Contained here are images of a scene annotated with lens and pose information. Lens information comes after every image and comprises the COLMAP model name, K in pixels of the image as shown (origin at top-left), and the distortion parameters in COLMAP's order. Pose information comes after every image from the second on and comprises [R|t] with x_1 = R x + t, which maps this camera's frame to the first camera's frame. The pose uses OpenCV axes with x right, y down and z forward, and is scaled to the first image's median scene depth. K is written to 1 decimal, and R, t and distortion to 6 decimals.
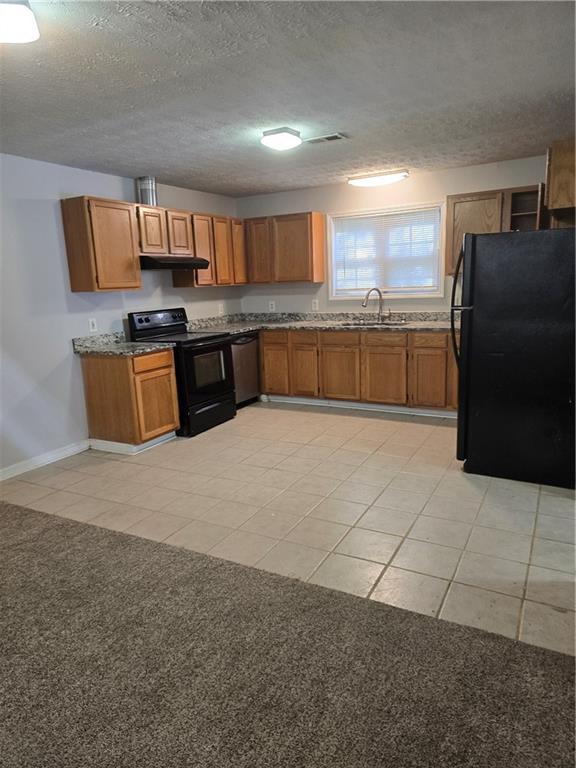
lens RADIAL K [[514.4, 0, 287.0], [0, 514.4, 384.2], [0, 0, 1]] dist [0.004942, 0.001769]
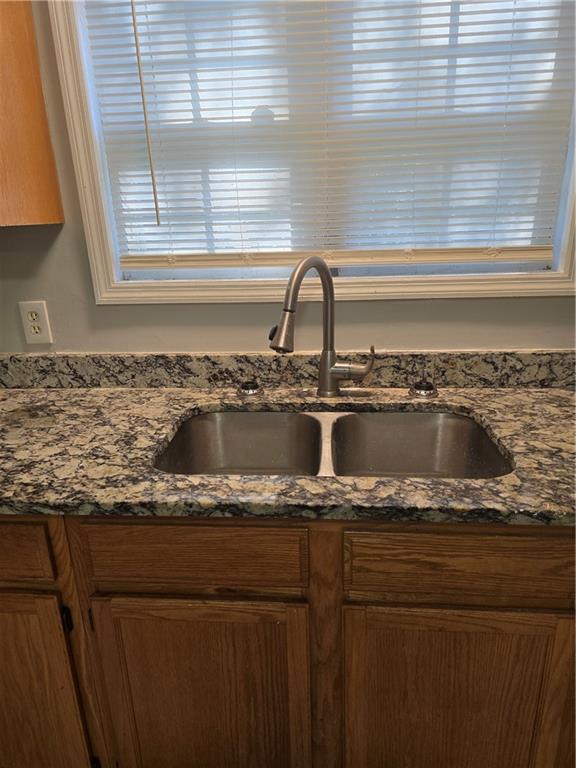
lens RADIAL K [[514.4, 0, 286.7], [0, 514.4, 386.4], [0, 0, 1]] dist [0.004942, 0.001769]
pose [[0.913205, -0.111599, 0.391921, 0.066916], [0.067650, 0.989942, 0.124254, -0.156495], [-0.401846, -0.086955, 0.911569, 0.783143]]
